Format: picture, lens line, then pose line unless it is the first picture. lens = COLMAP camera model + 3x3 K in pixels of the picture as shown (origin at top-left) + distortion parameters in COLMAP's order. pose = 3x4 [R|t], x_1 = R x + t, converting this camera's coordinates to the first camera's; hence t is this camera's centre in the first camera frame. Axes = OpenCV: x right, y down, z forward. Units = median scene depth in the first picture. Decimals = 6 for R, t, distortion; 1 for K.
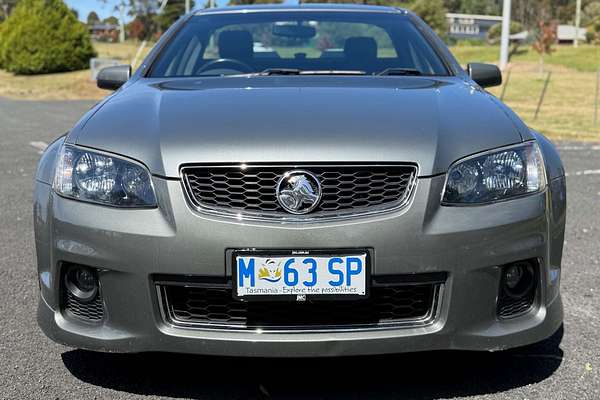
lens RADIAL K [[717.0, 0, 300.0], [0, 717.0, 200.0], [0, 0, 1]] dist [0.123150, -0.014298]
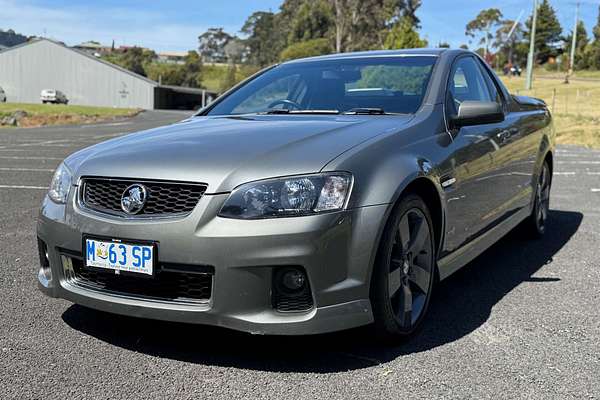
lens RADIAL K [[717.0, 0, 300.0], [0, 717.0, 200.0], [0, 0, 1]] dist [0.123150, -0.014298]
pose [[0.850871, 0.060704, -0.521856, 1.055011], [-0.080421, 0.996645, -0.015191, -0.014868], [0.519183, 0.054894, 0.852898, -0.051345]]
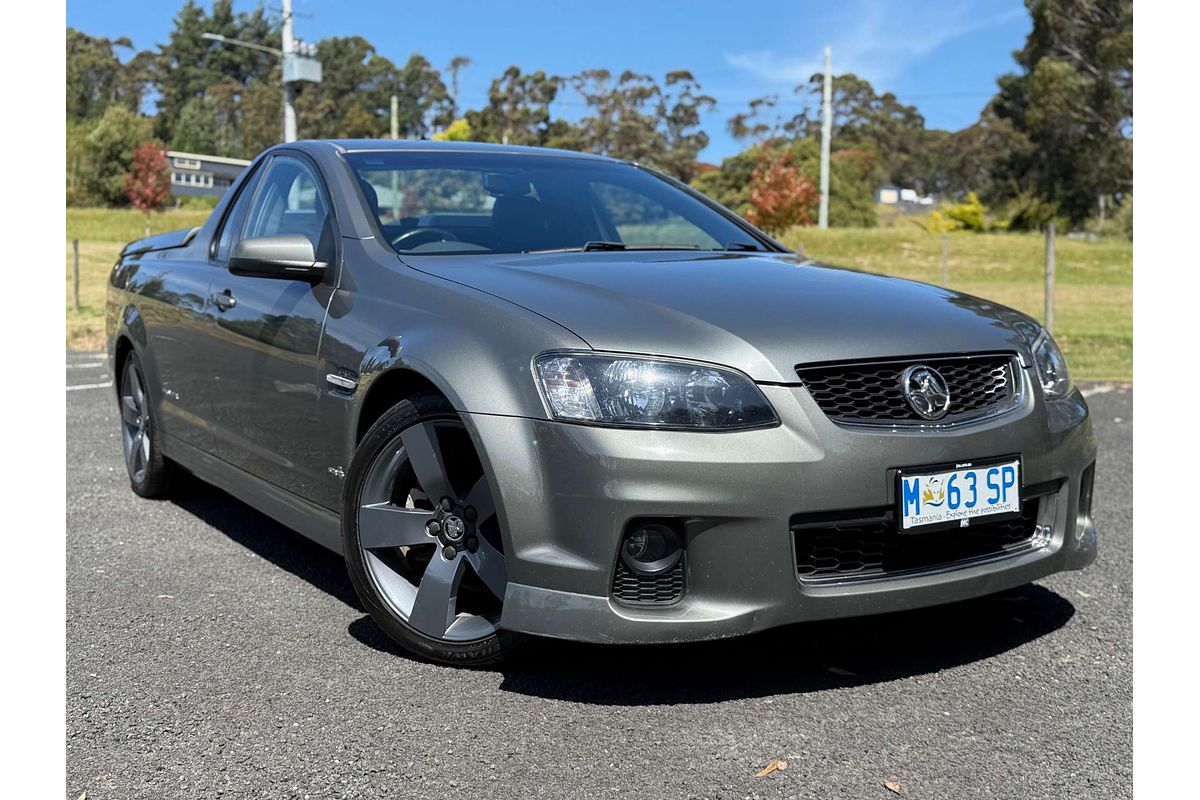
lens RADIAL K [[1302.5, 0, 600.0], [0, 1302.5, 400.0], [0, 0, 1]] dist [0.084221, 0.000373]
pose [[0.858995, -0.060330, 0.508417, -1.066727], [0.093505, 0.994818, -0.039935, 0.021588], [-0.503373, 0.081844, 0.860184, -0.051484]]
